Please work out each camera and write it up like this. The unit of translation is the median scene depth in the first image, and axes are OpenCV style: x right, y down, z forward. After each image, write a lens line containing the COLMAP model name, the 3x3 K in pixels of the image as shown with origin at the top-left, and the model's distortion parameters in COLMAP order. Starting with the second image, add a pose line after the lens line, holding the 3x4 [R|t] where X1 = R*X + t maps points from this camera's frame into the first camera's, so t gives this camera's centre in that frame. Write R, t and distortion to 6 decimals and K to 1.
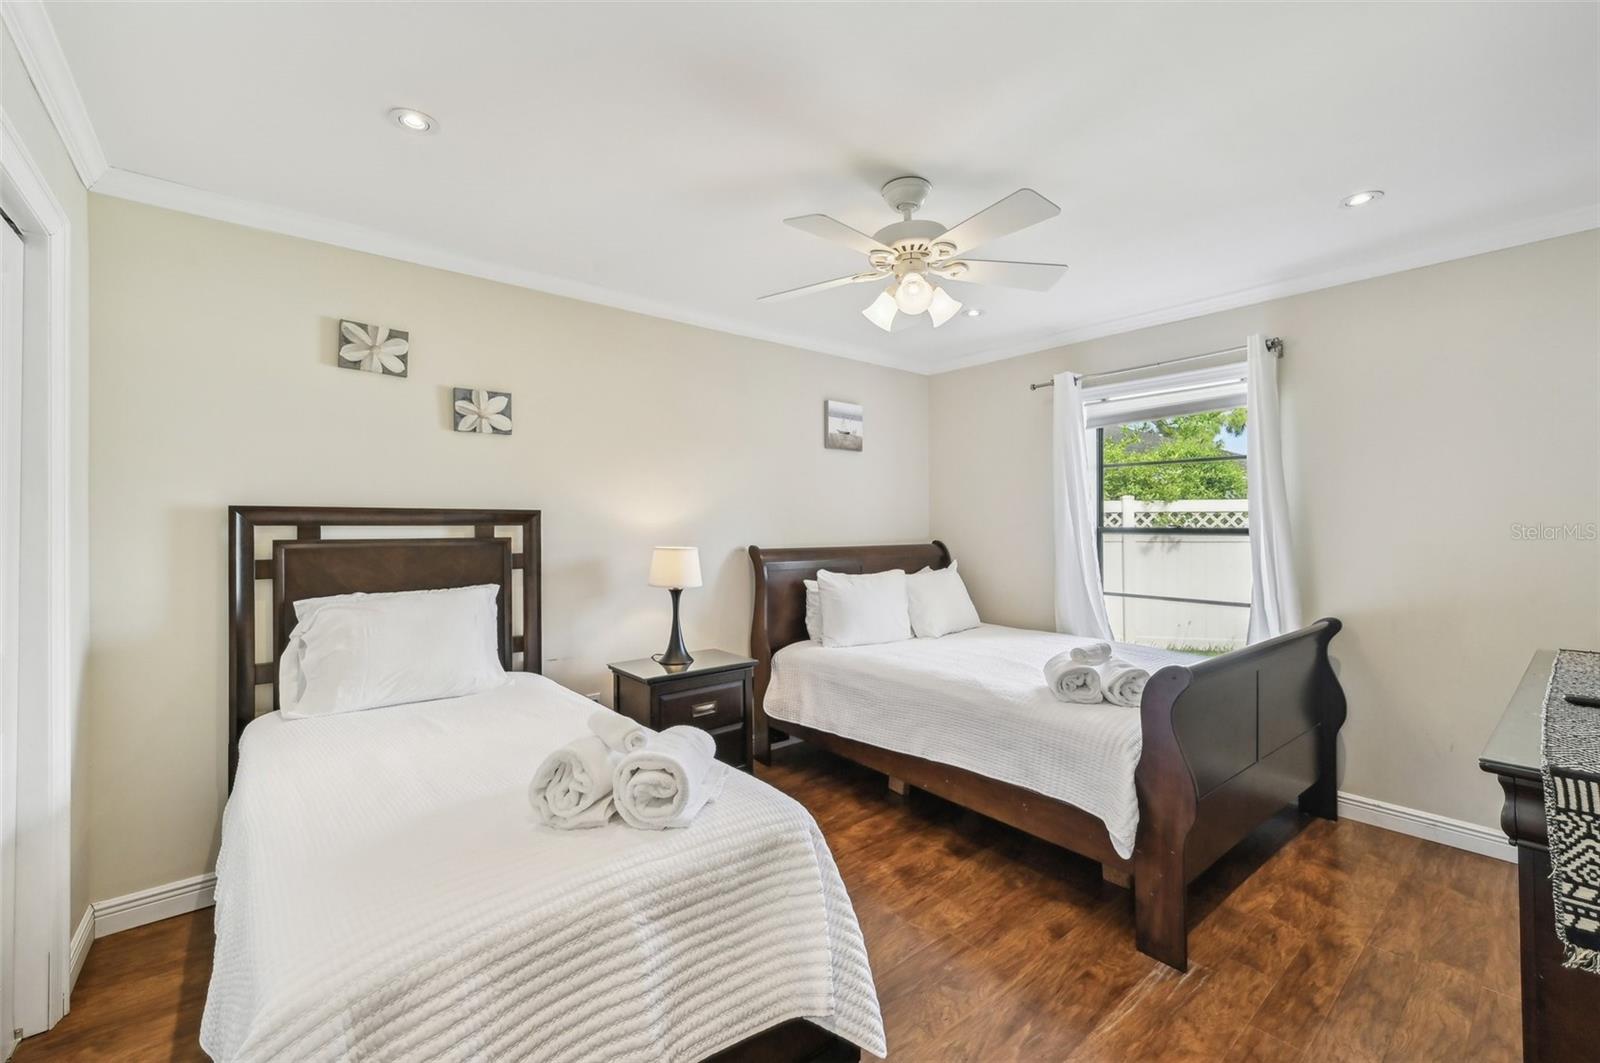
lens RADIAL K [[645.9, 0, 801.9], [0, 645.9, 526.7], [0, 0, 1]] dist [-0.004295, 0.001153]
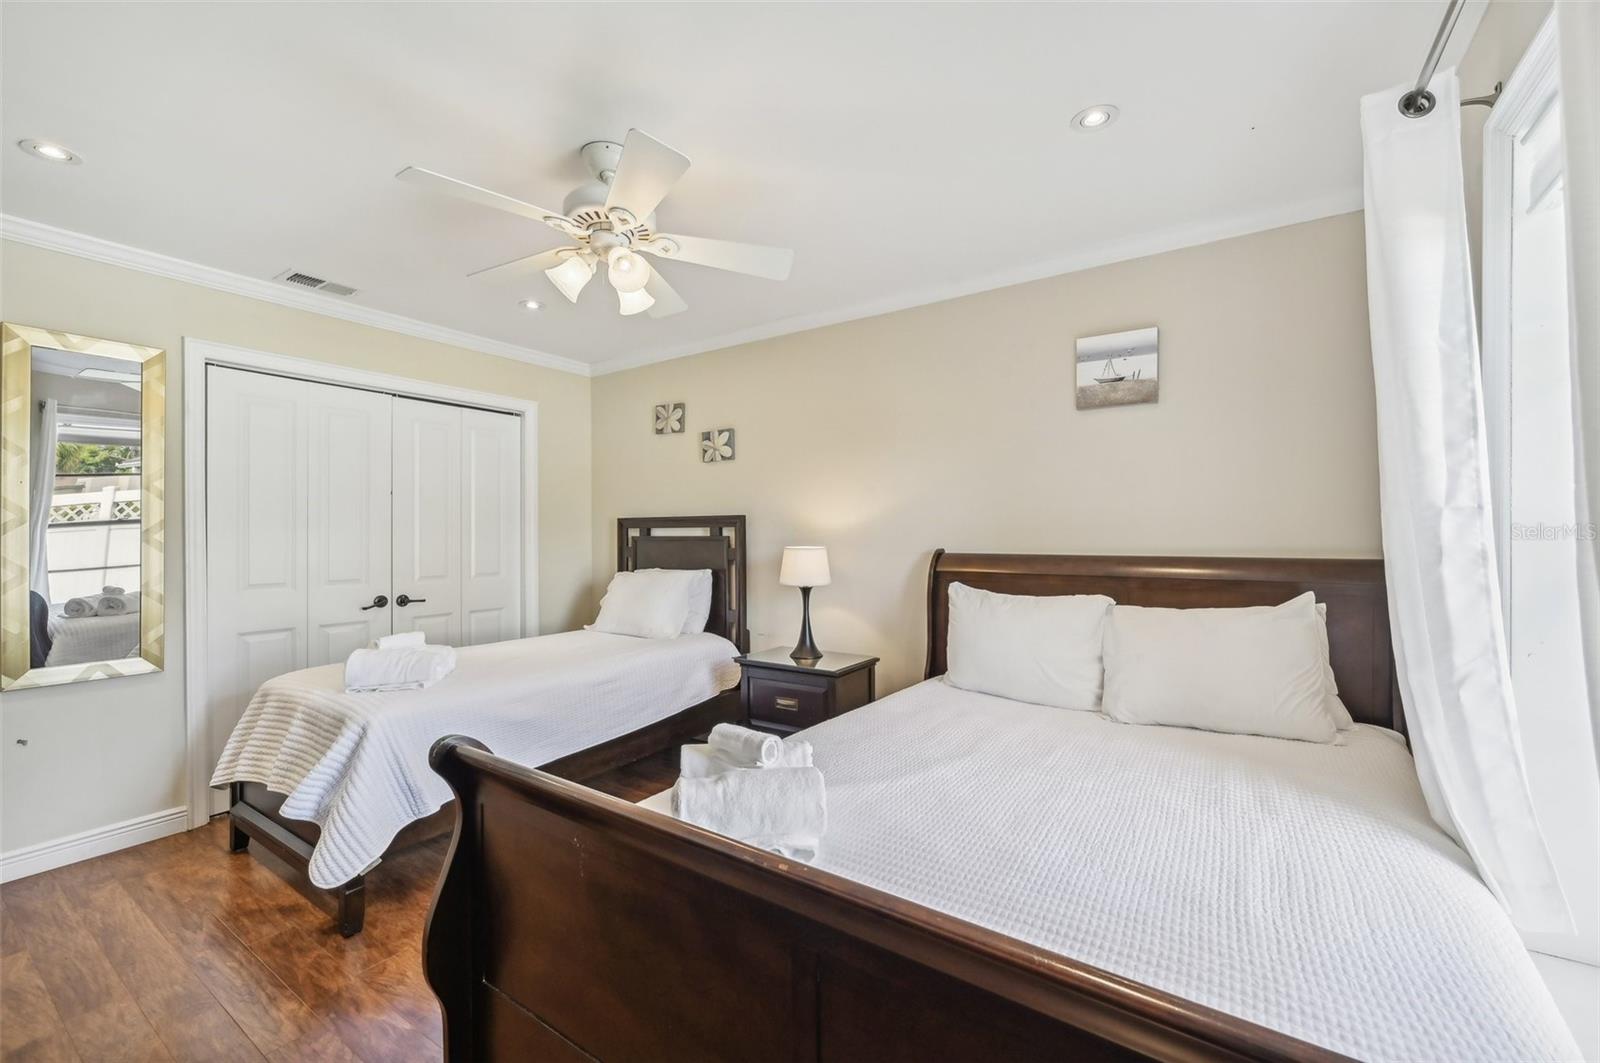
lens RADIAL K [[645.9, 0, 831.0], [0, 645.9, 526.6], [0, 0, 1]] dist [-0.004295, 0.001153]
pose [[0.308769, -0.013914, -0.951035, 0.900863], [0.001963, 0.999900, -0.013992, 0.016450], [0.951135, 0.002453, 0.308766, 0.799655]]
